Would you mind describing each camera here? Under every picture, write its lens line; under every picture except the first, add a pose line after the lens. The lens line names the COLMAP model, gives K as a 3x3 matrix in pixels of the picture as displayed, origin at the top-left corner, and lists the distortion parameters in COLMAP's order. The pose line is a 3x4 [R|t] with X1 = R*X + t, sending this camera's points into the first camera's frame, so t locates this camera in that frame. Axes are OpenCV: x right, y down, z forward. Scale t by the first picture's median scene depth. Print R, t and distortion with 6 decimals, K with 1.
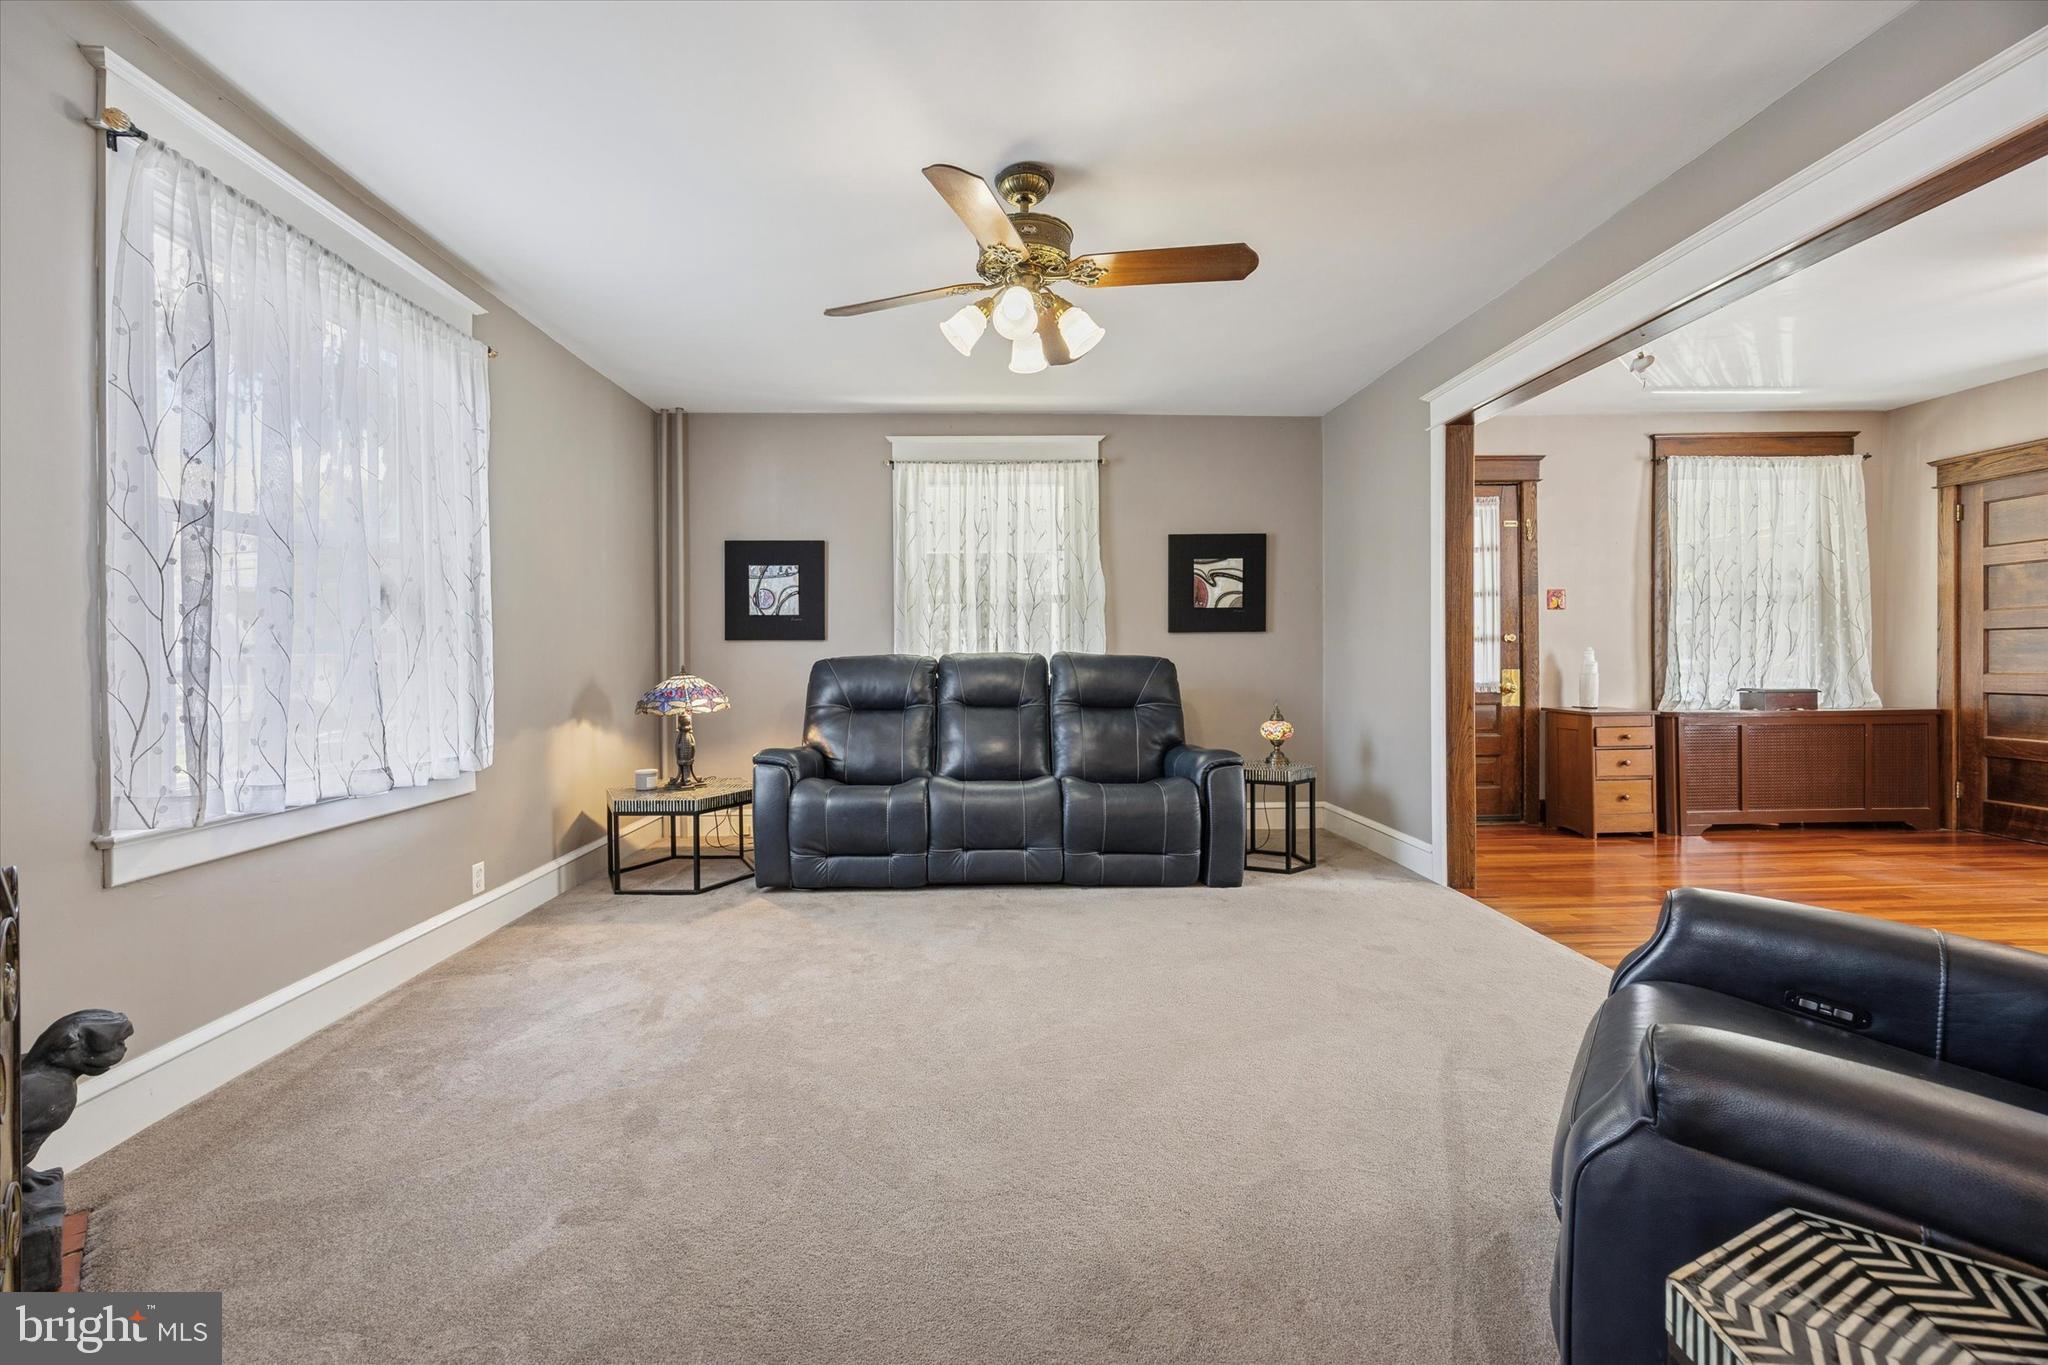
lens RADIAL K [[790.8, 0, 978.4], [0, 790.8, 662.2], [0, 0, 1]] dist [-0.001904, 0.000007]
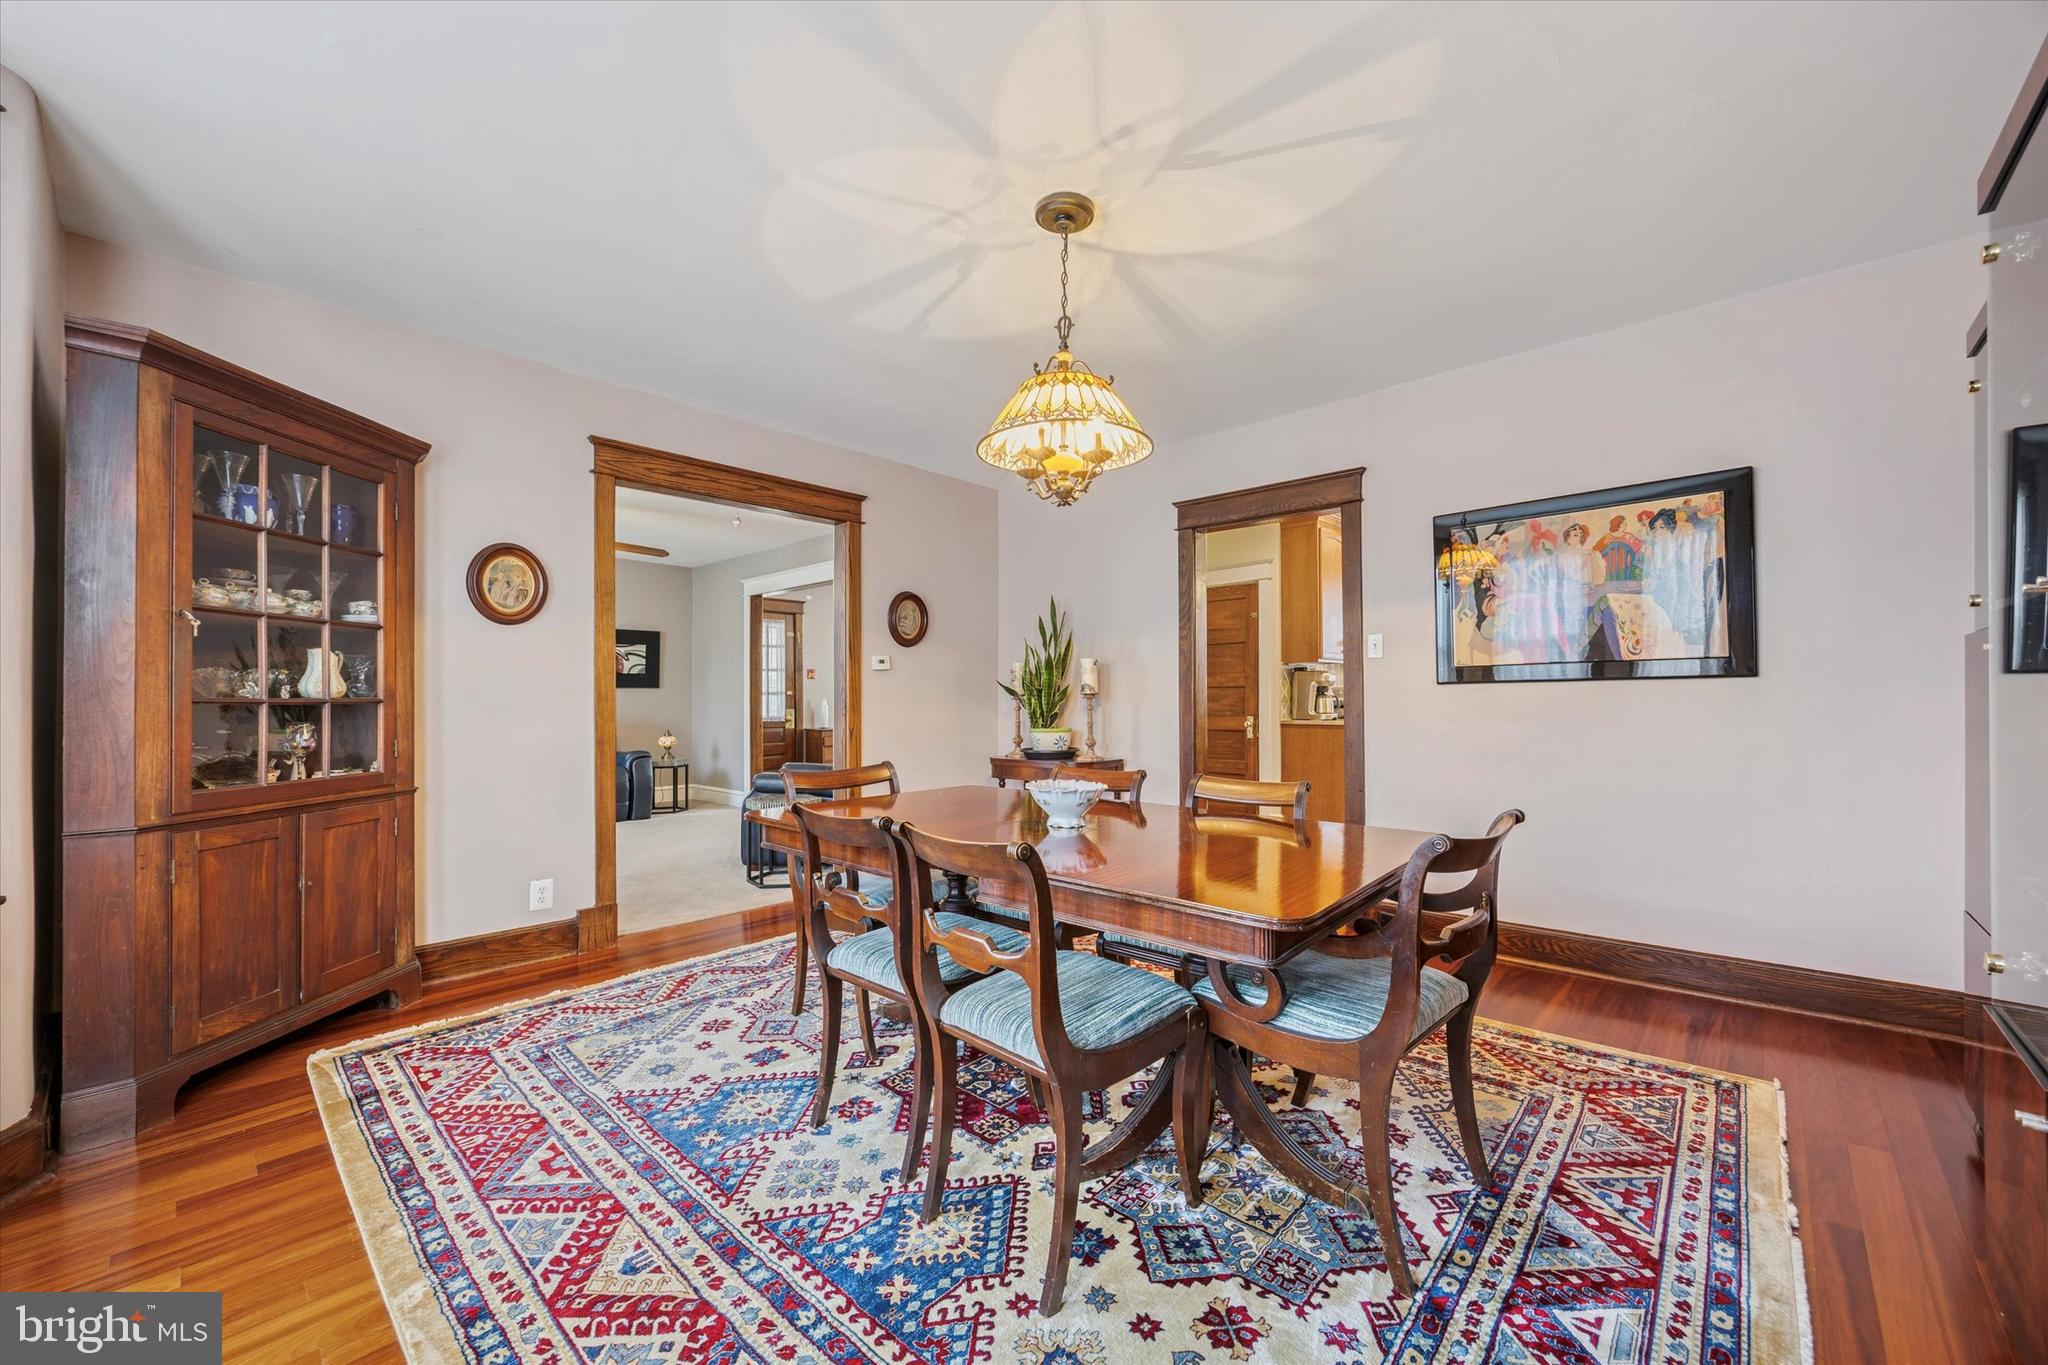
lens RADIAL K [[790.8, 0, 1034.8], [0, 790.8, 692.3], [0, 0, 1]] dist [-0.001904, 0.000007]
pose [[0.691395, 0.006595, 0.722446, -0.325076], [0.004750, 0.999895, -0.013673, -0.003757], [-0.722461, 0.012886, 0.691292, -0.802517]]
